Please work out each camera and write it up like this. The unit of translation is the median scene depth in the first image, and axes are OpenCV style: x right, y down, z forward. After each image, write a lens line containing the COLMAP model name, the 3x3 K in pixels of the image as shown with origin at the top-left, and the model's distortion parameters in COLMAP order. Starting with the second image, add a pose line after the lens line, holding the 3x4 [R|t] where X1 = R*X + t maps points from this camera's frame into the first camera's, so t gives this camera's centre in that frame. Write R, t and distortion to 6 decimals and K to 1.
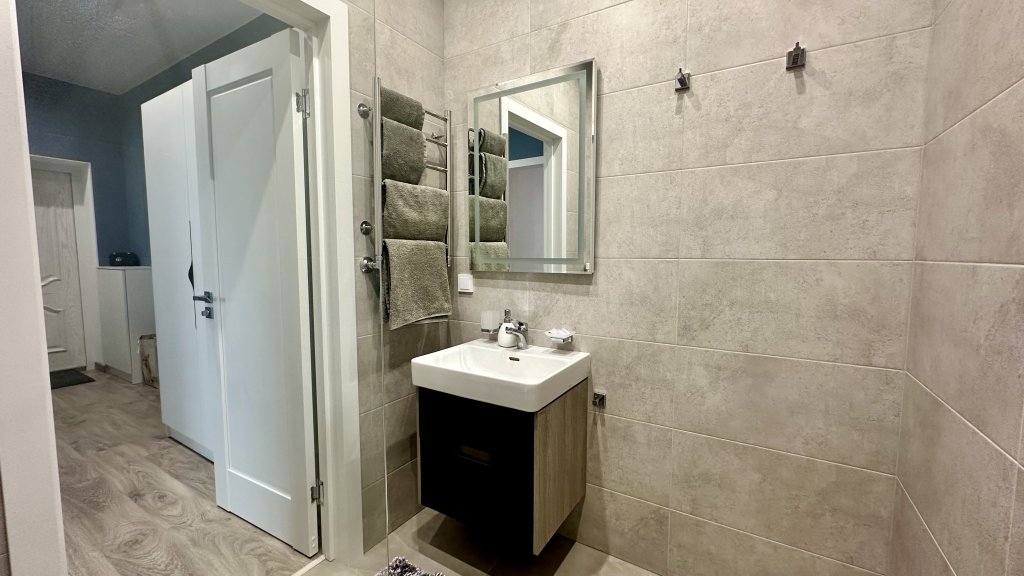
lens RADIAL K [[407.9, 0, 512.0], [0, 407.9, 288.0], [0, 0, 1]] dist [-0.003833, -0.000219]
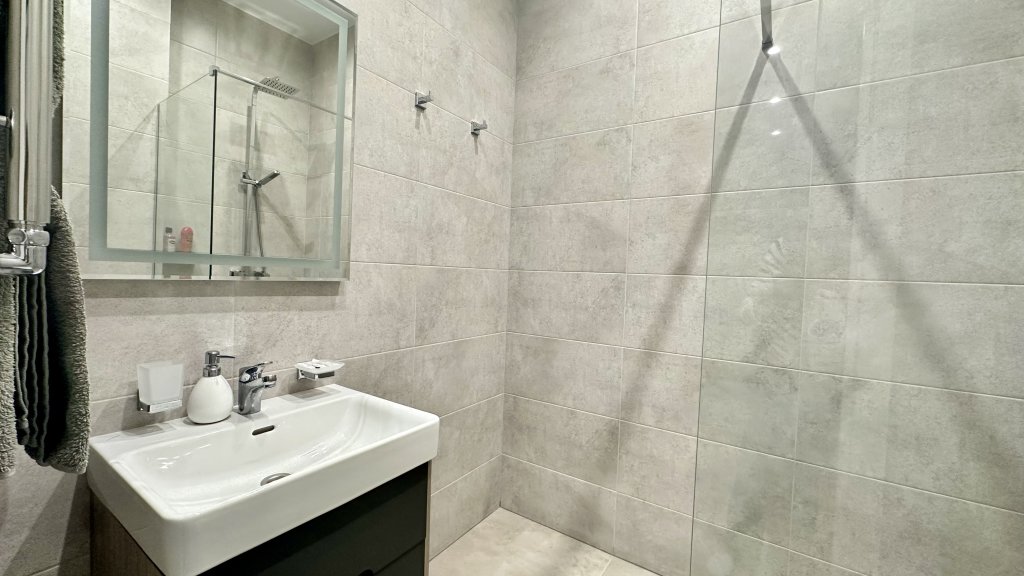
lens RADIAL K [[407.9, 0, 512.0], [0, 407.9, 288.0], [0, 0, 1]] dist [-0.003833, -0.000219]
pose [[0.034364, -0.034555, 0.998812, -0.659059], [0.045025, 0.998441, 0.032993, -0.036795], [-0.998395, 0.043837, 0.035866, 0.734621]]
